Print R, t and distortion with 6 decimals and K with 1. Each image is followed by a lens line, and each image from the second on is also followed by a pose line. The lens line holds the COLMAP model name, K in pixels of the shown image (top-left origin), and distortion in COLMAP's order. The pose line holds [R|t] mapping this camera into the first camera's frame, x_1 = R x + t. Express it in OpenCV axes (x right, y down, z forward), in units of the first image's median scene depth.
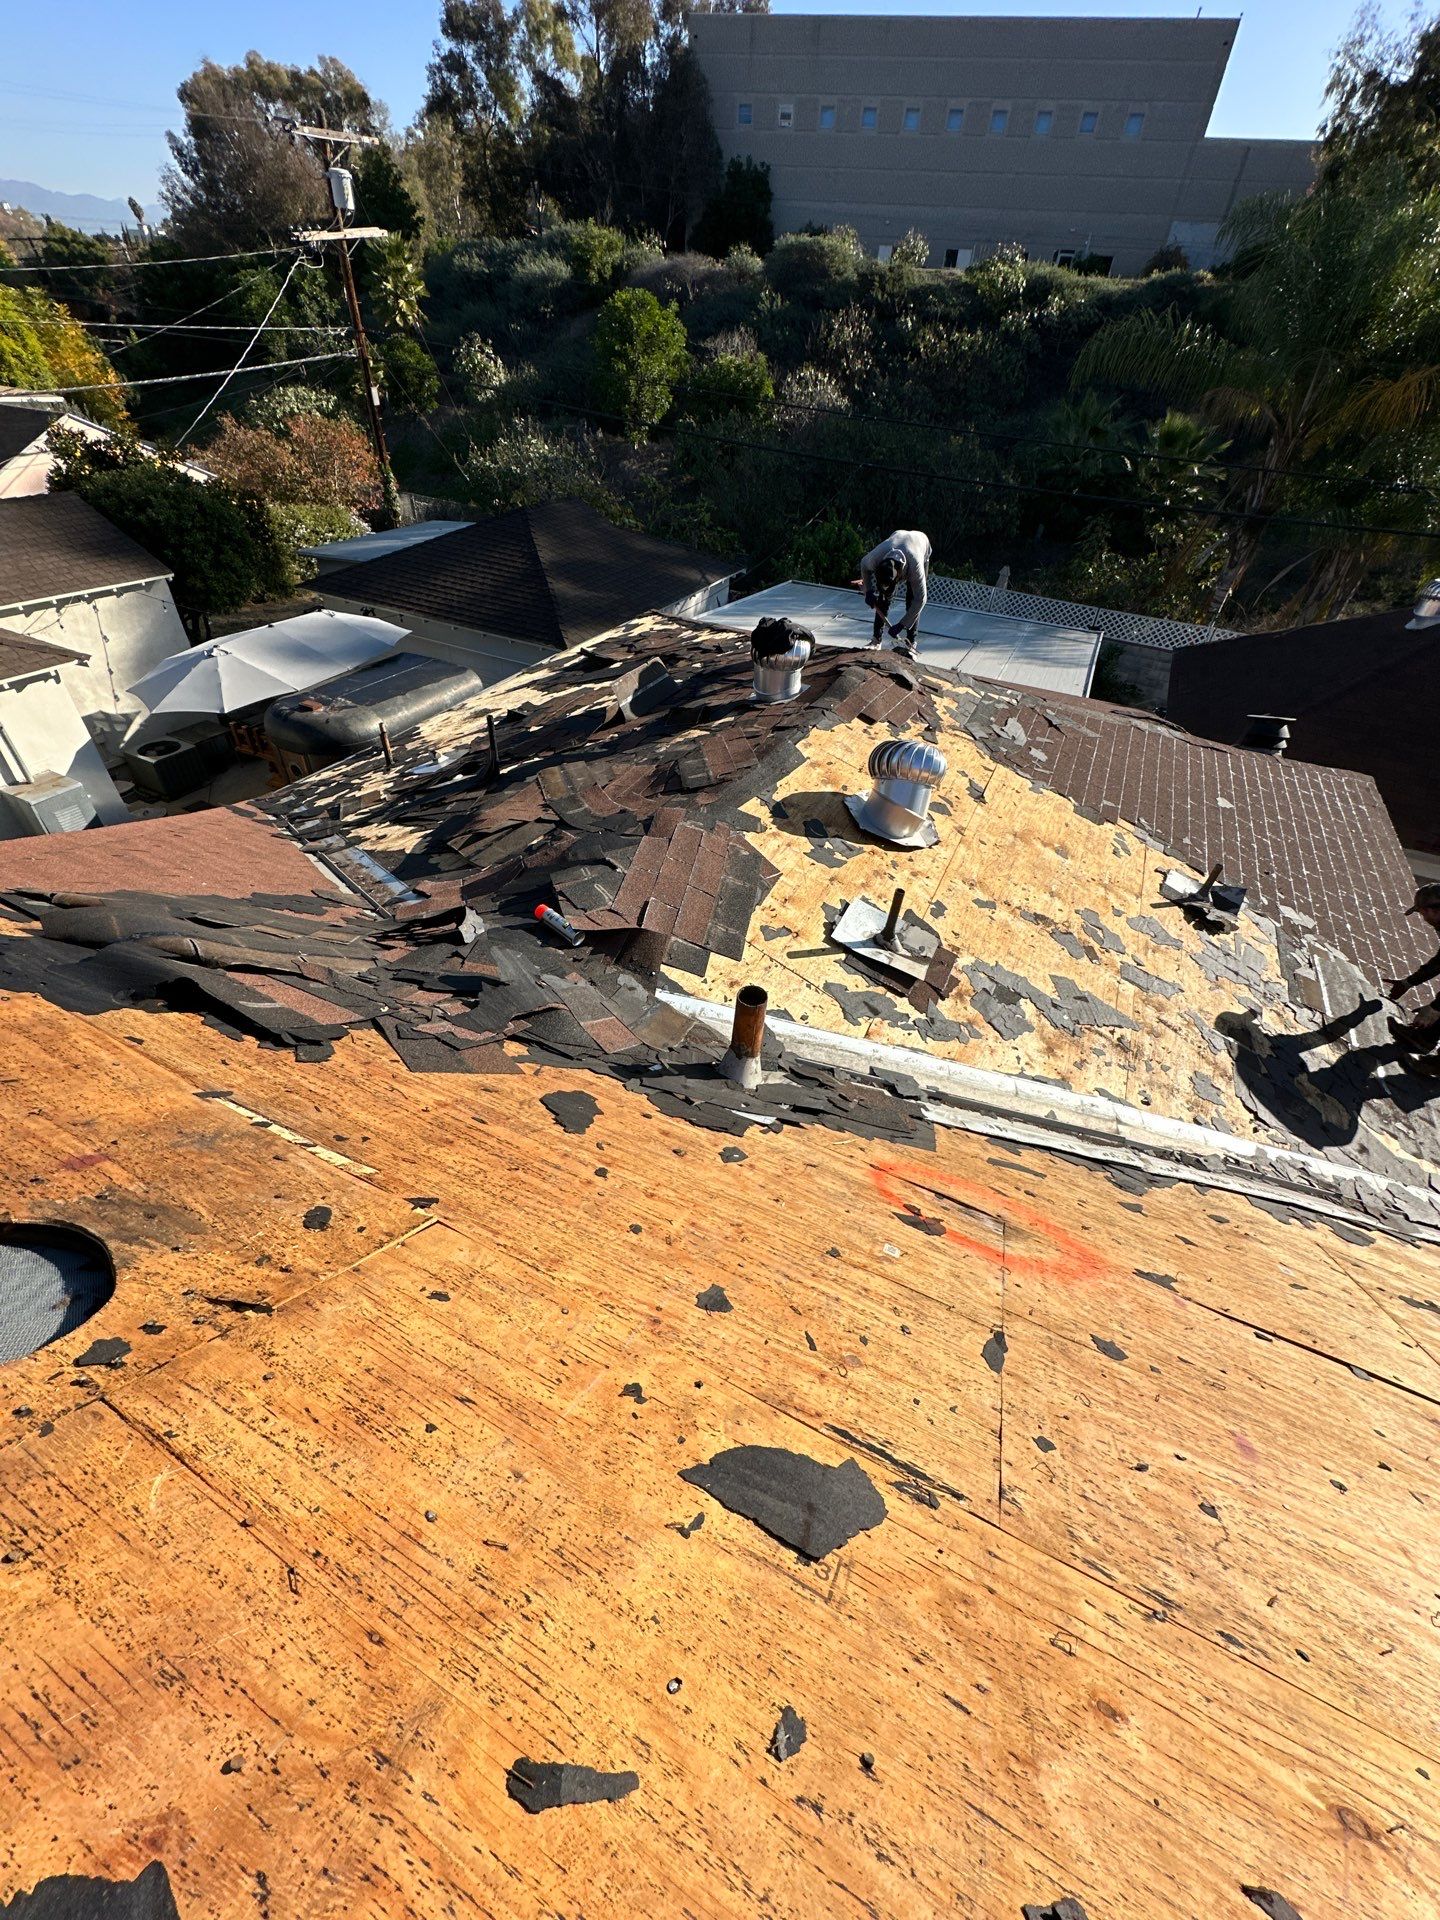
lens RADIAL K [[770.2, 0, 714.4], [0, 770.2, 953.5], [0, 0, 1]] dist [-0.003149, 0.001127]
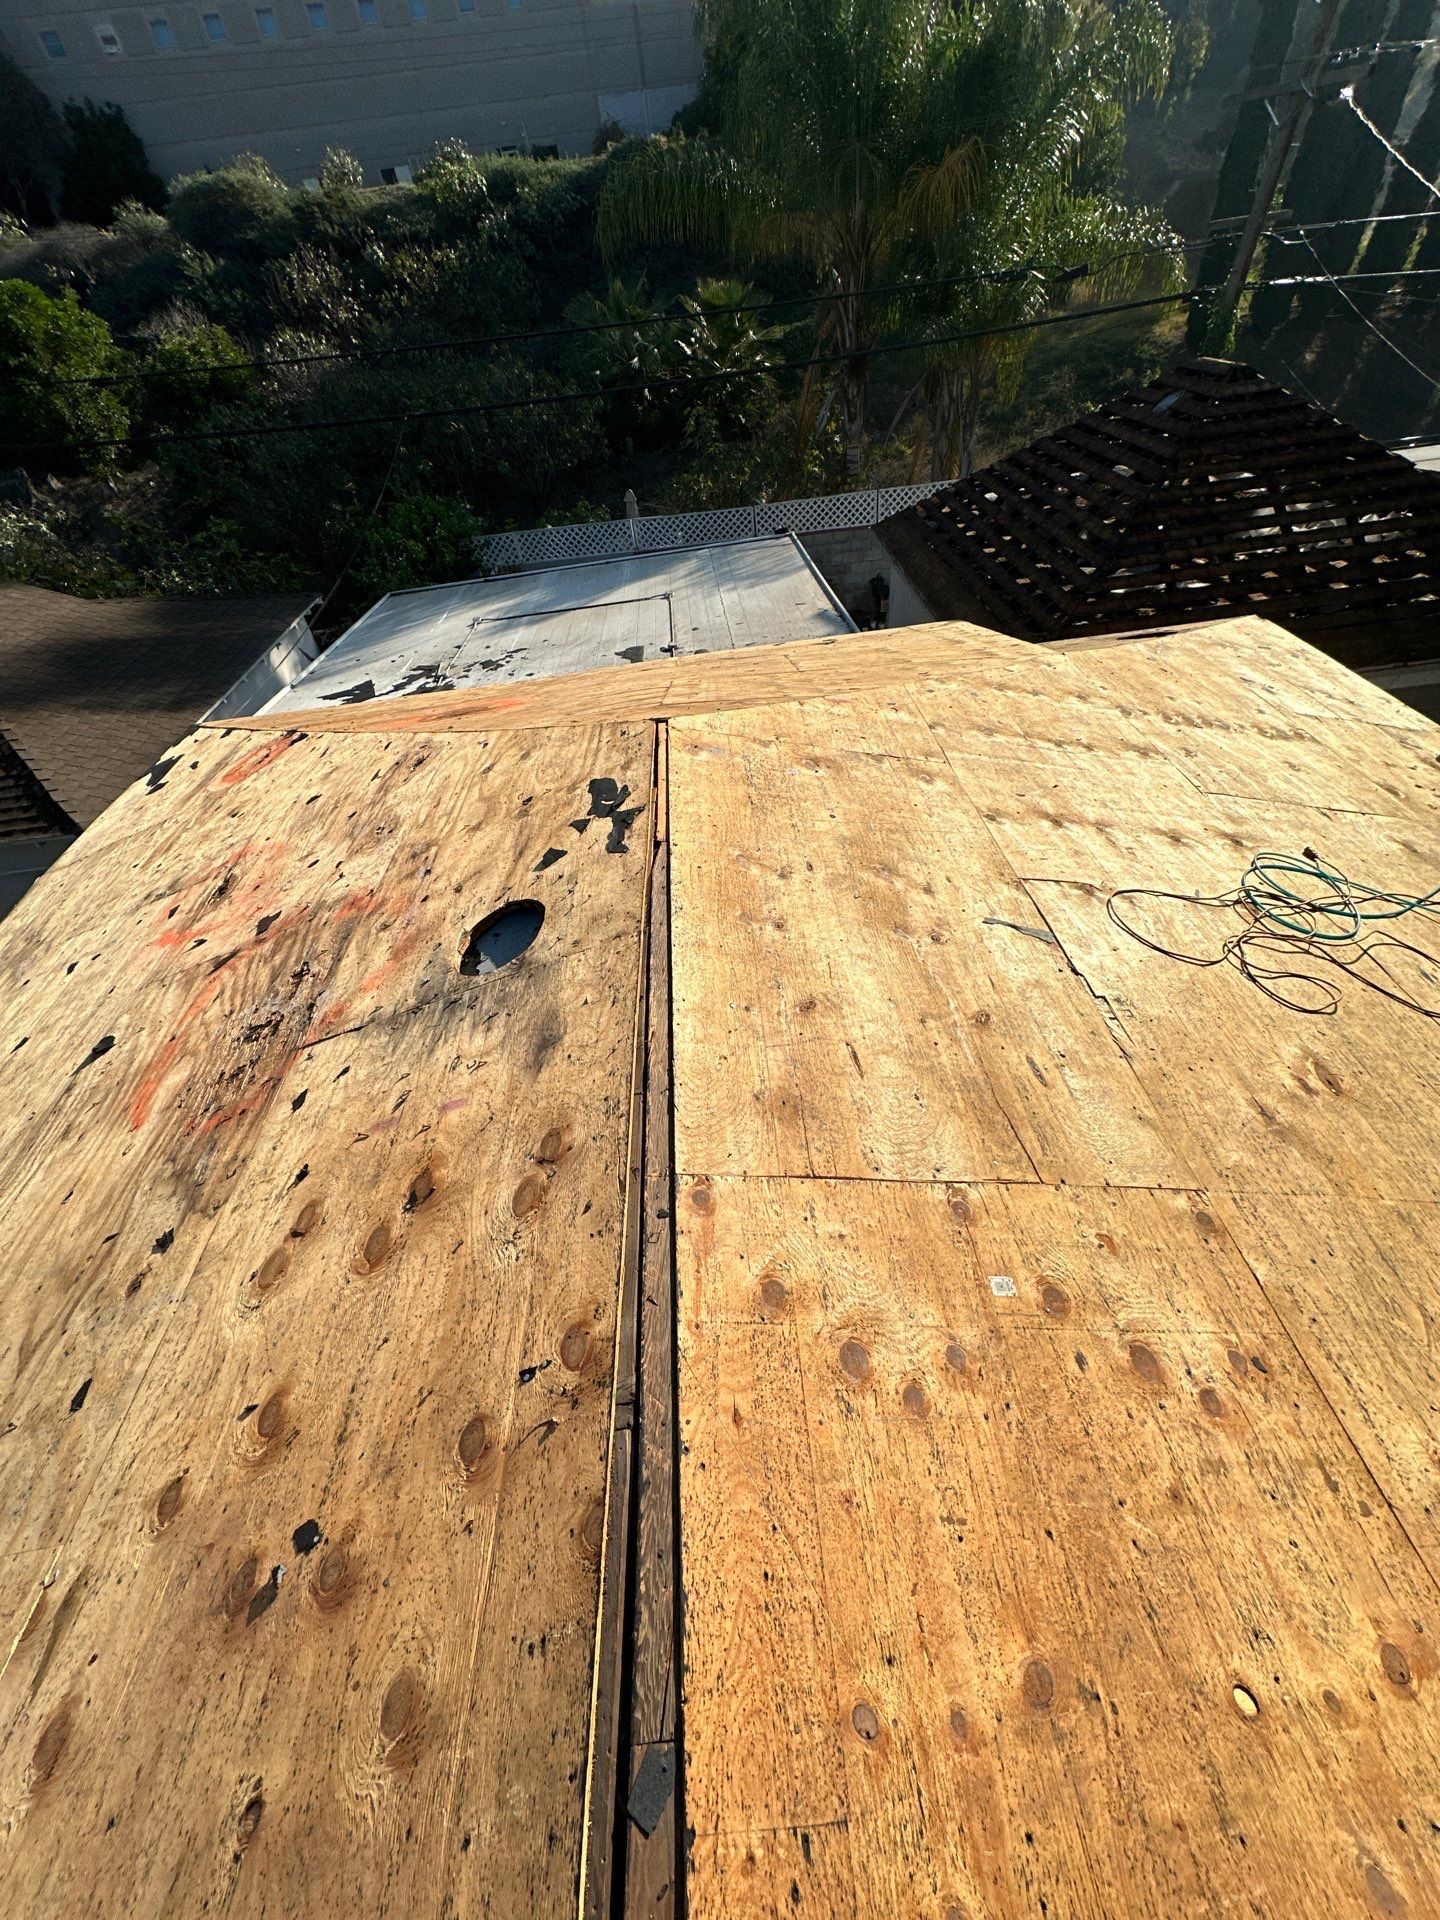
lens RADIAL K [[770.2, 0, 712.7], [0, 770.2, 965.1], [0, 0, 1]] dist [-0.003149, 0.001127]
pose [[0.860946, -0.441041, 0.253486, 0.009041], [0.427452, 0.897377, 0.109541, -0.049532], [-0.275785, 0.014044, 0.961117, 0.093135]]
